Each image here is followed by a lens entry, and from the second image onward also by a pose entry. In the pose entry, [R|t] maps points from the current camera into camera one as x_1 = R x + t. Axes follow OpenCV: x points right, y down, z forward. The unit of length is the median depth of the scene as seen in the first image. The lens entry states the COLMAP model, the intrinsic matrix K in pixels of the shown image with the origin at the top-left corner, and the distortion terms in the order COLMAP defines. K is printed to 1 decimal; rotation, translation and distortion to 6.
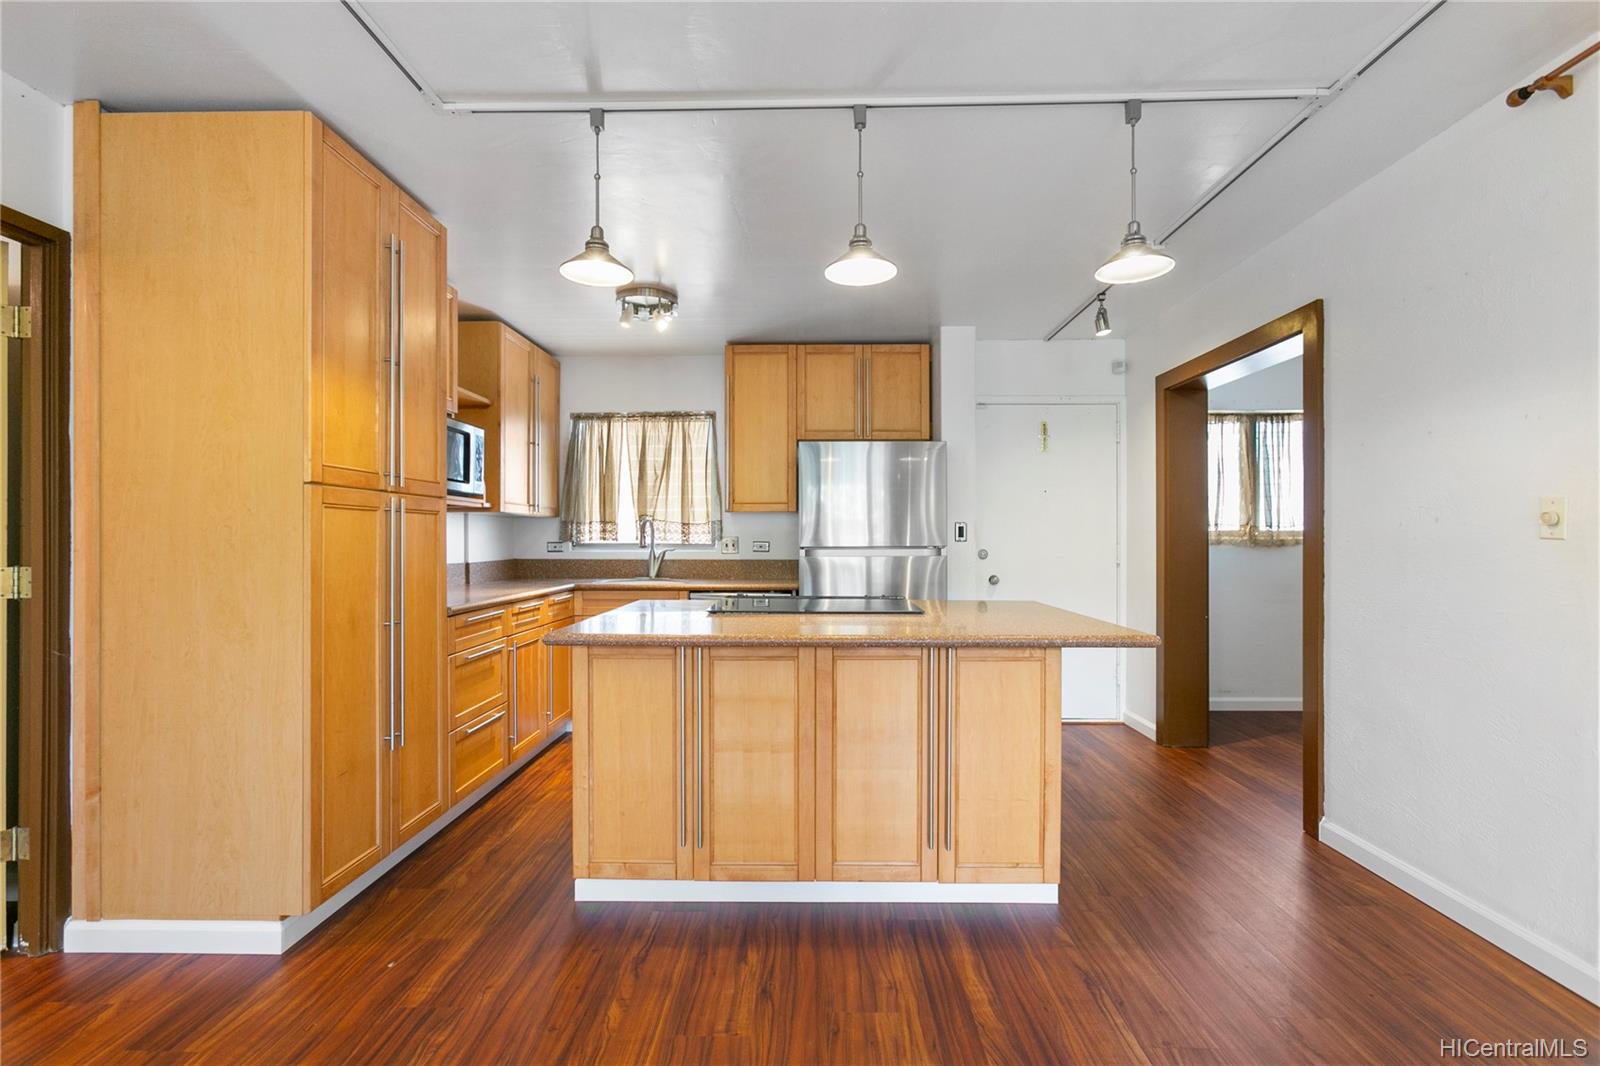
lens RADIAL K [[701.5, 0, 806.8], [0, 701.5, 528.3], [0, 0, 1]] dist [0.001244, 0.000070]
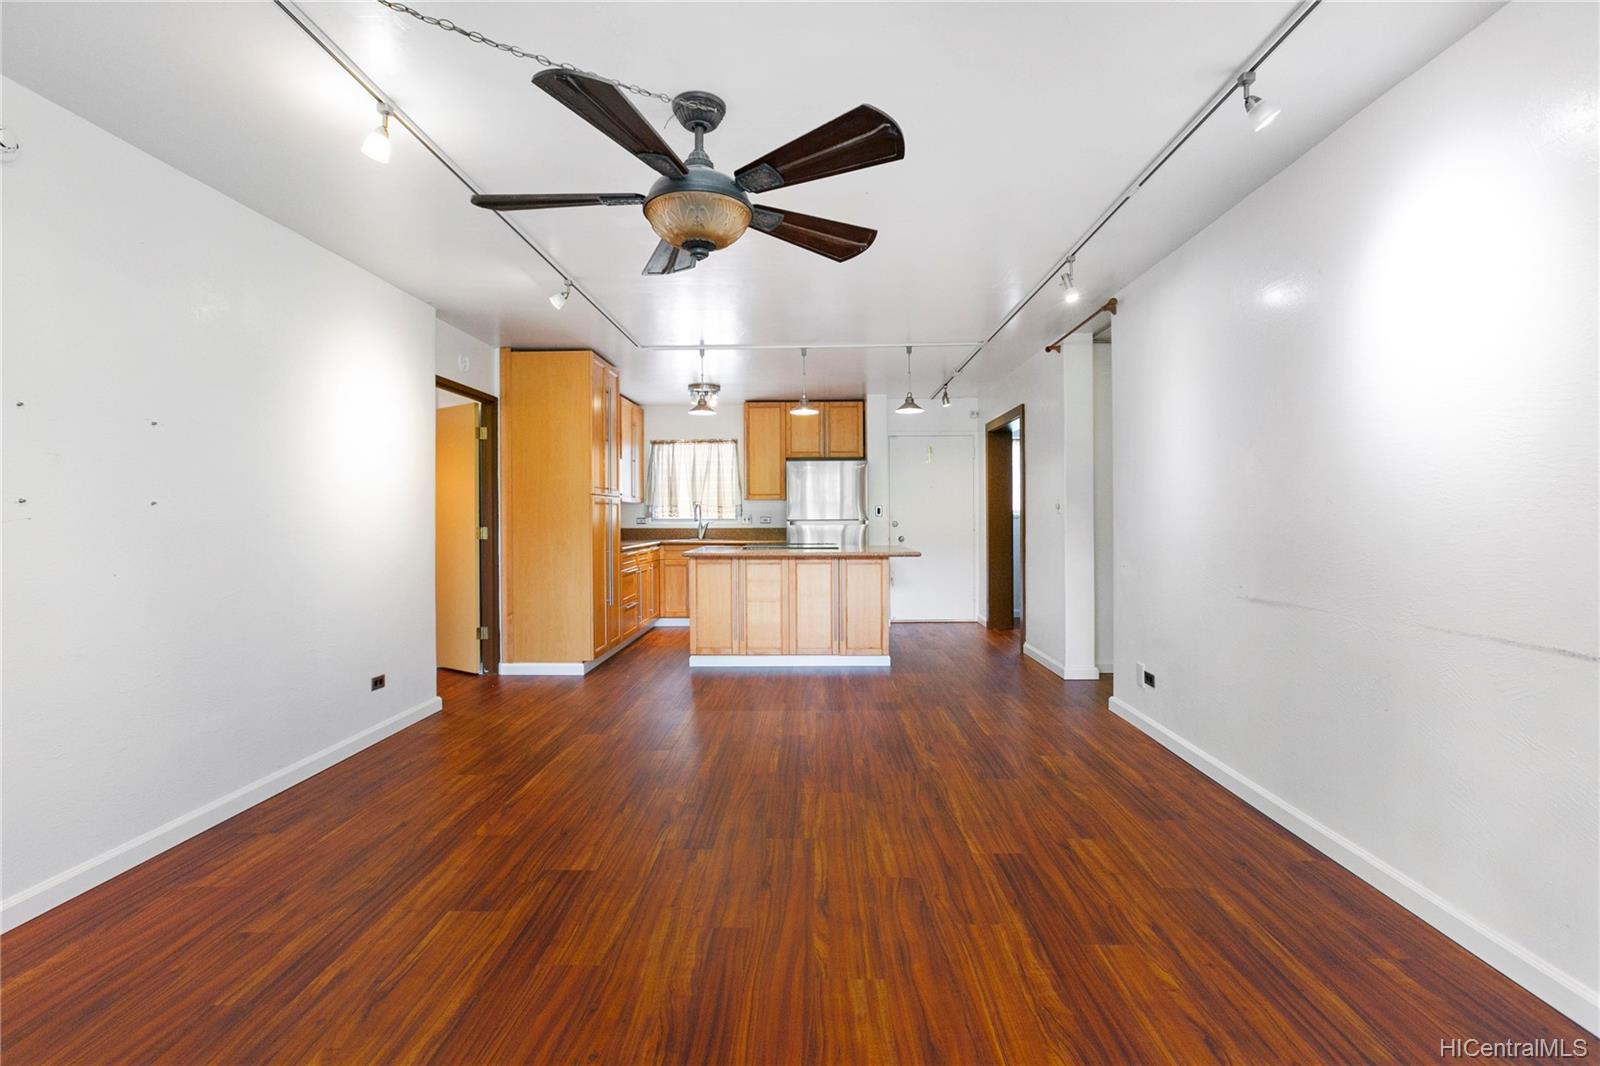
lens RADIAL K [[701.5, 0, 806.8], [0, 701.5, 528.3], [0, 0, 1]] dist [0.001244, 0.000070]
pose [[0.999987, -0.003971, -0.003322, 0.042208], [0.004078, 0.999453, 0.032824, -0.009611], [0.003190, -0.032837, 0.999456, -0.728368]]
